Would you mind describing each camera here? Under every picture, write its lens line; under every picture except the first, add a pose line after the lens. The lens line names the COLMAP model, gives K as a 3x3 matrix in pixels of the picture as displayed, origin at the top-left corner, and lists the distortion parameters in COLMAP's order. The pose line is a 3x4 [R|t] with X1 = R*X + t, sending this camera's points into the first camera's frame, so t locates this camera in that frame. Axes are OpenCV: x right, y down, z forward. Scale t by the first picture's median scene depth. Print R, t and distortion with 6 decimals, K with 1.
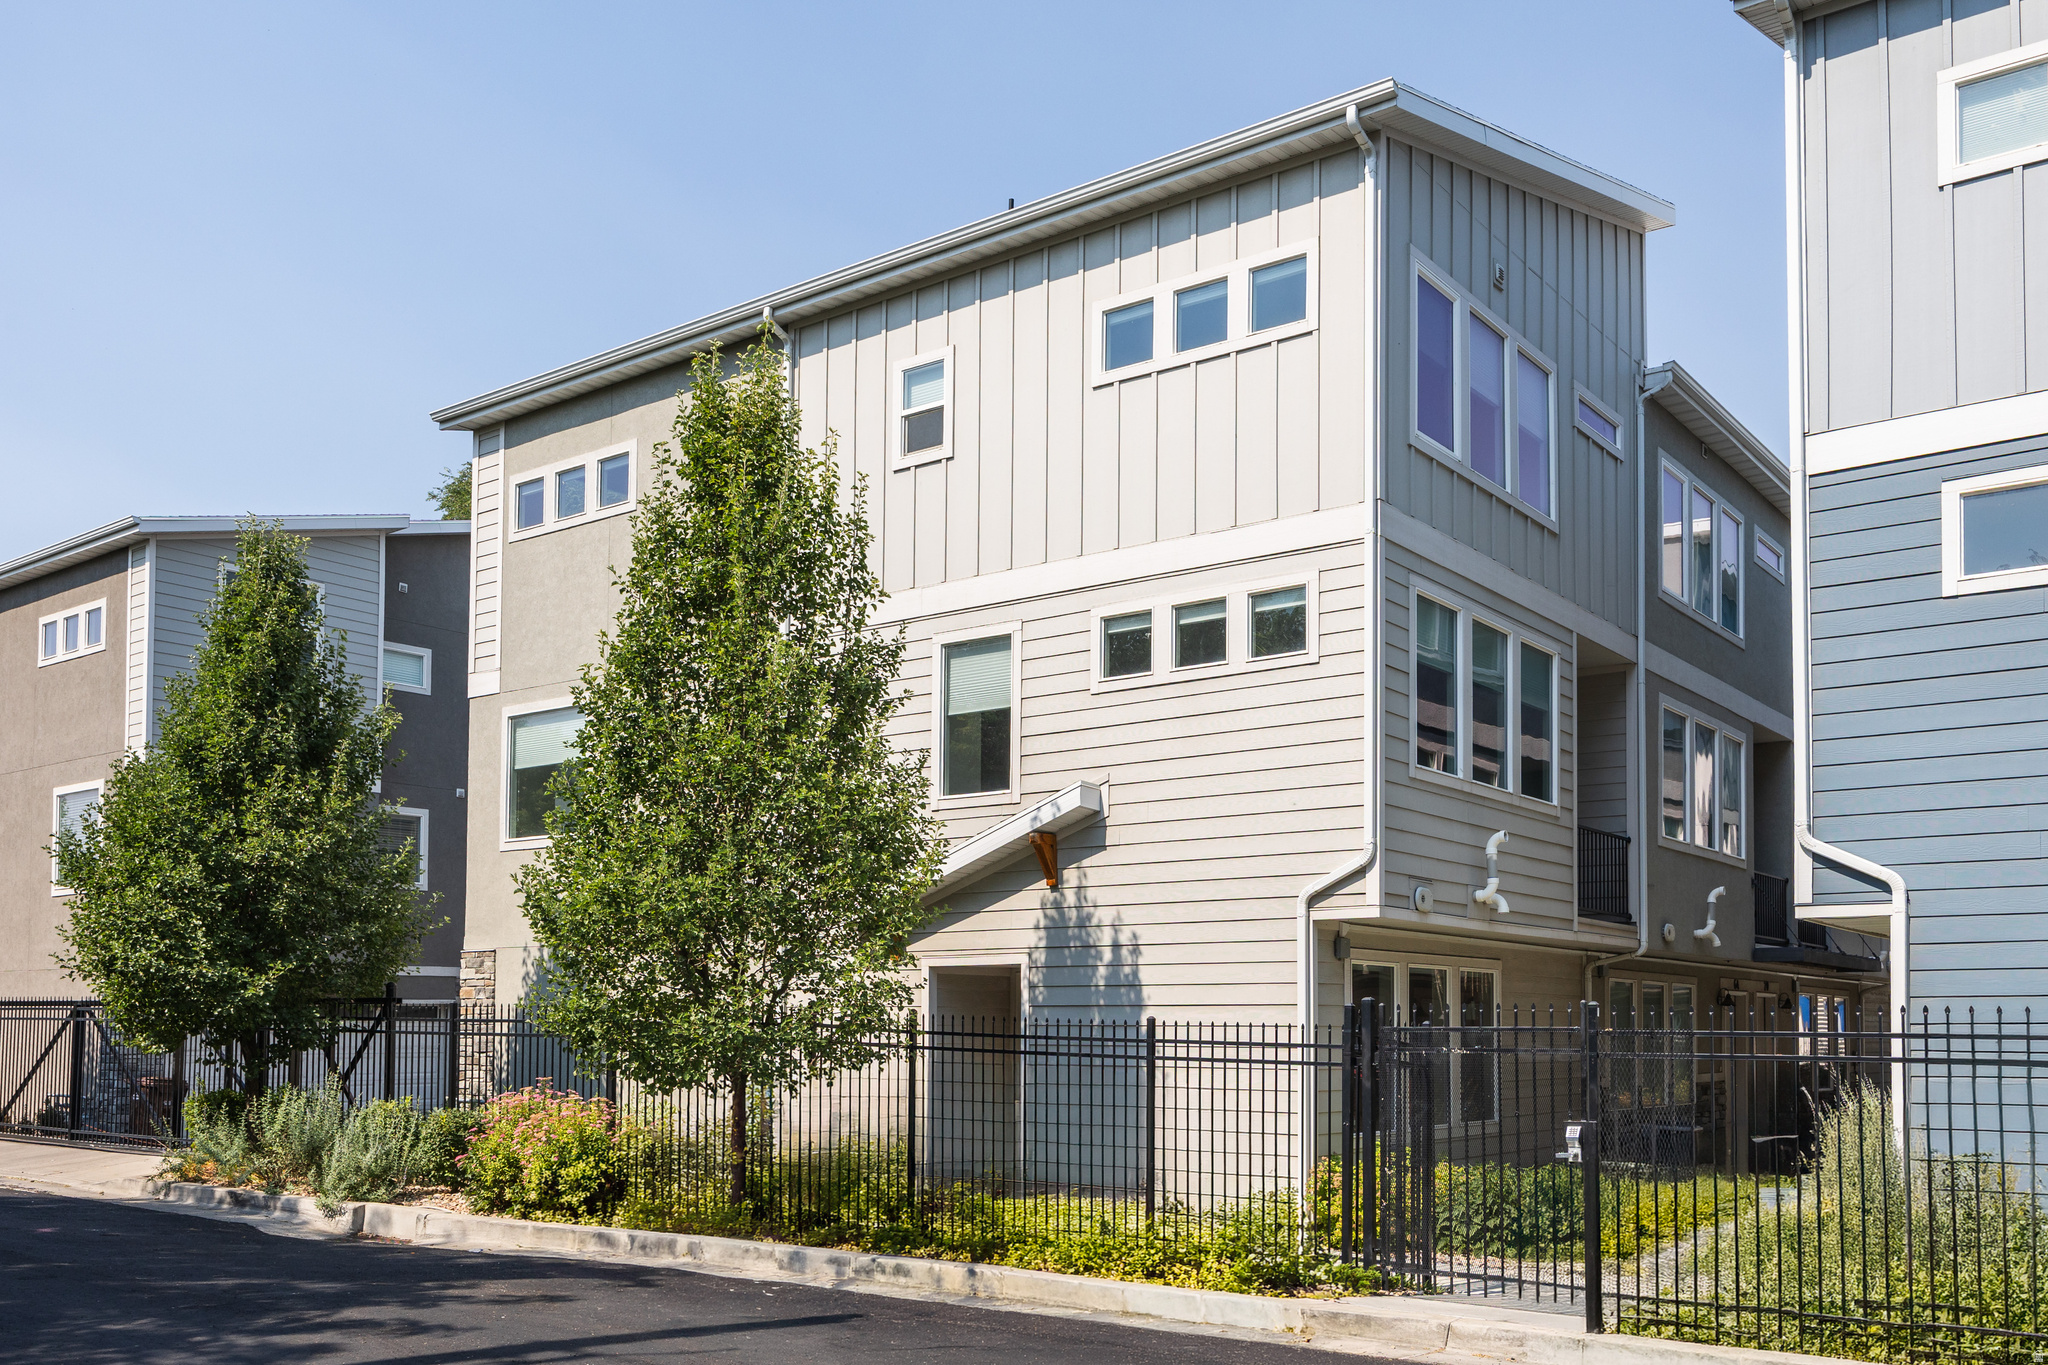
lens RADIAL K [[1506.3, 0, 1024.0], [0, 1506.3, 682.5], [0, 0, 1]] dist [-0.002268, 0.001018]
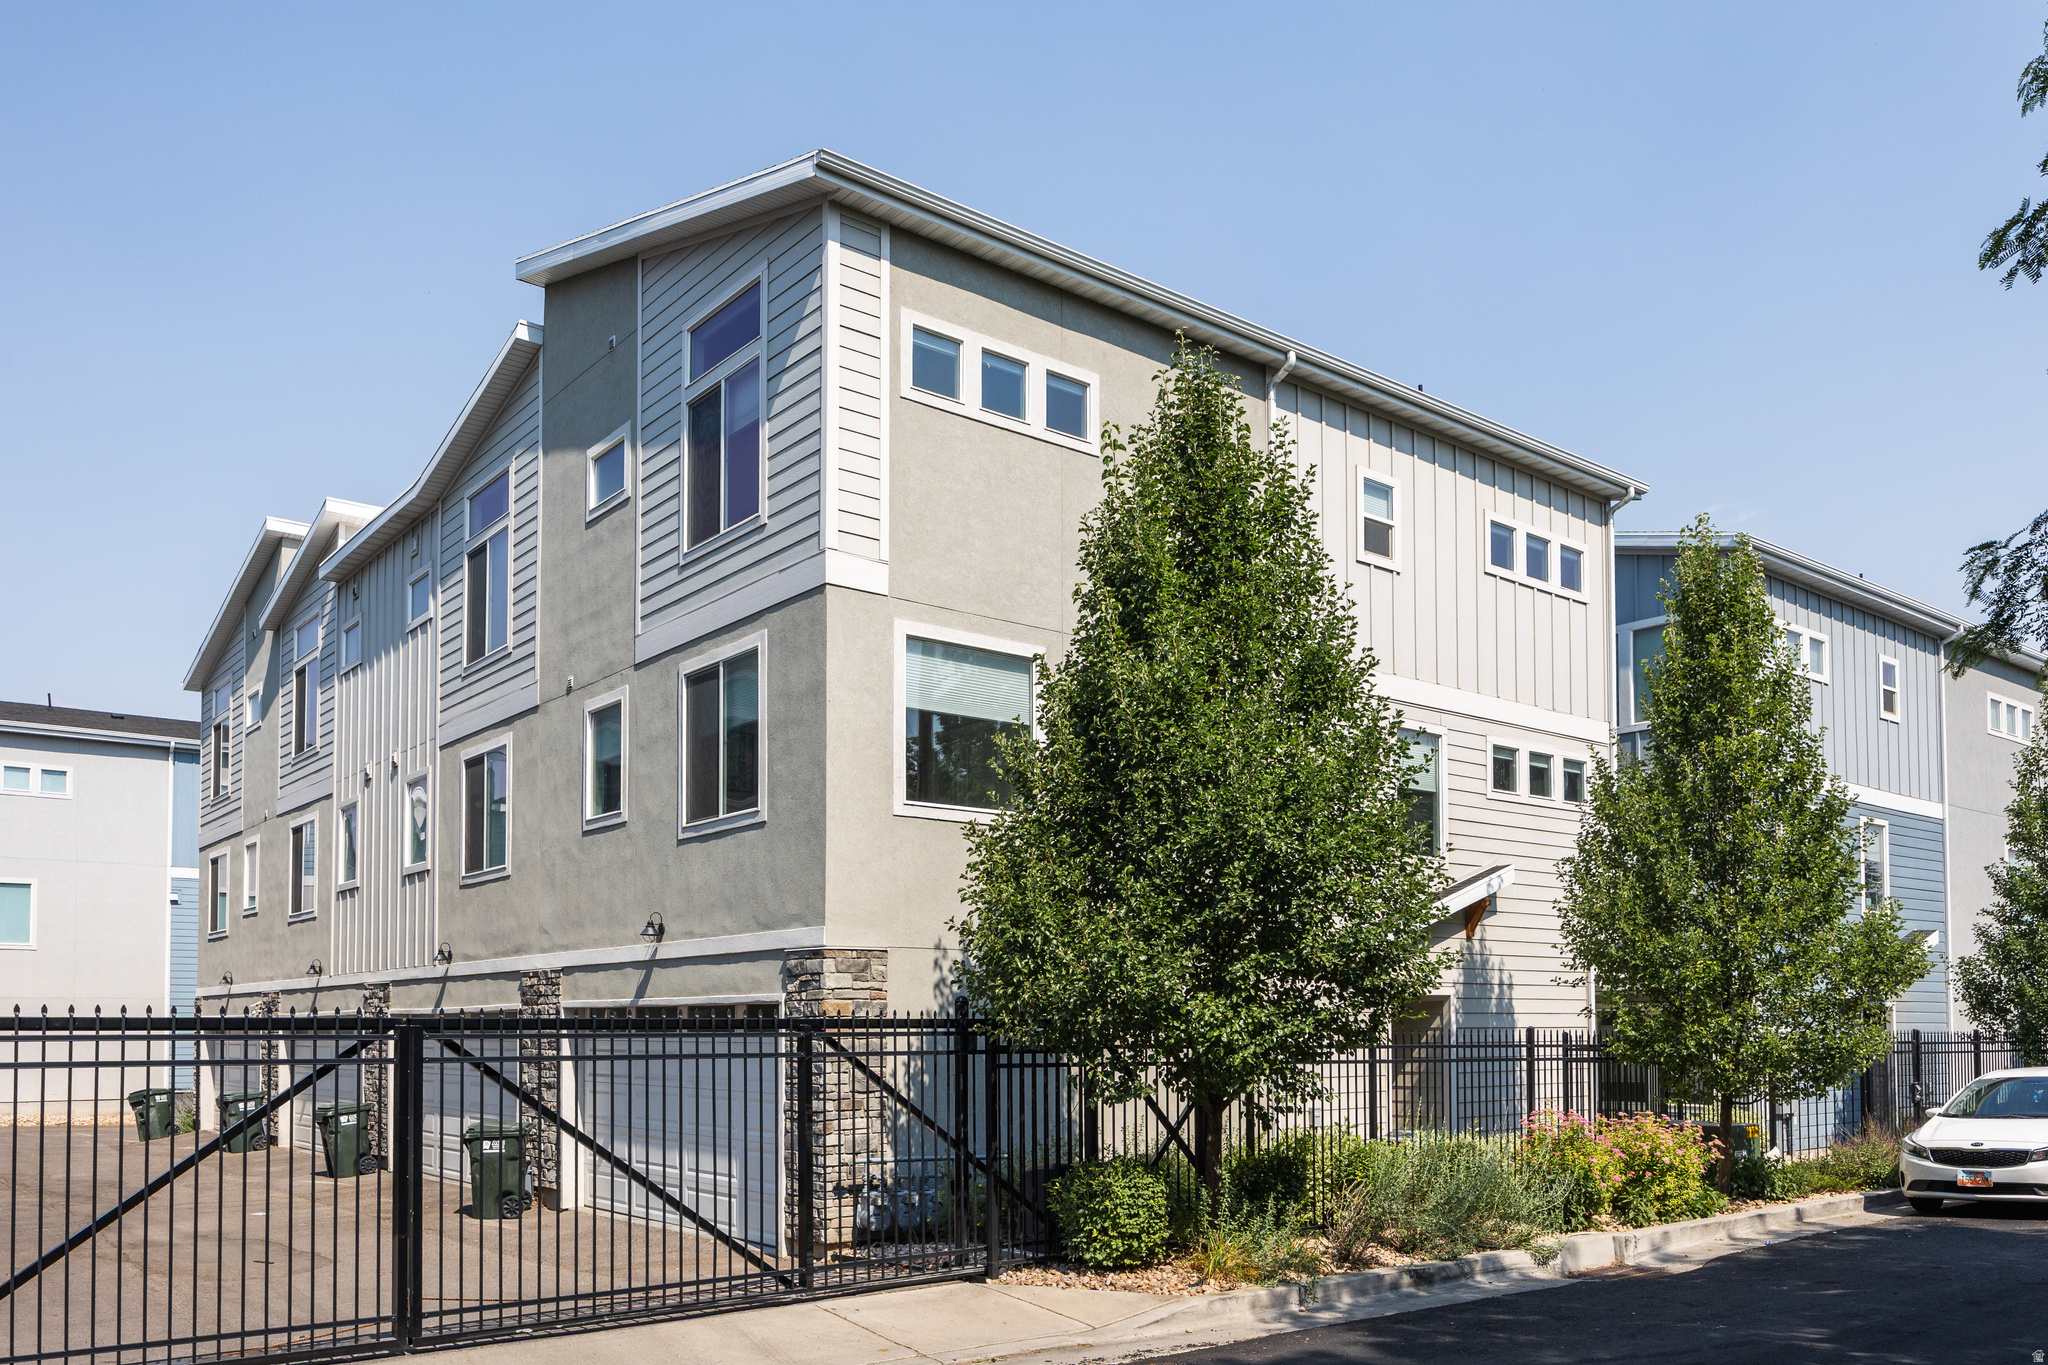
lens RADIAL K [[1514.9, 0, 1024.0], [0, 1514.9, 682.5], [0, 0, 1]] dist [0.000727, -0.001902]
pose [[0.304414, 0.204526, 0.930323, -1.348818], [-0.208450, 0.967307, -0.144449, 0.187479], [-0.929452, -0.149954, 0.337095, 0.920832]]
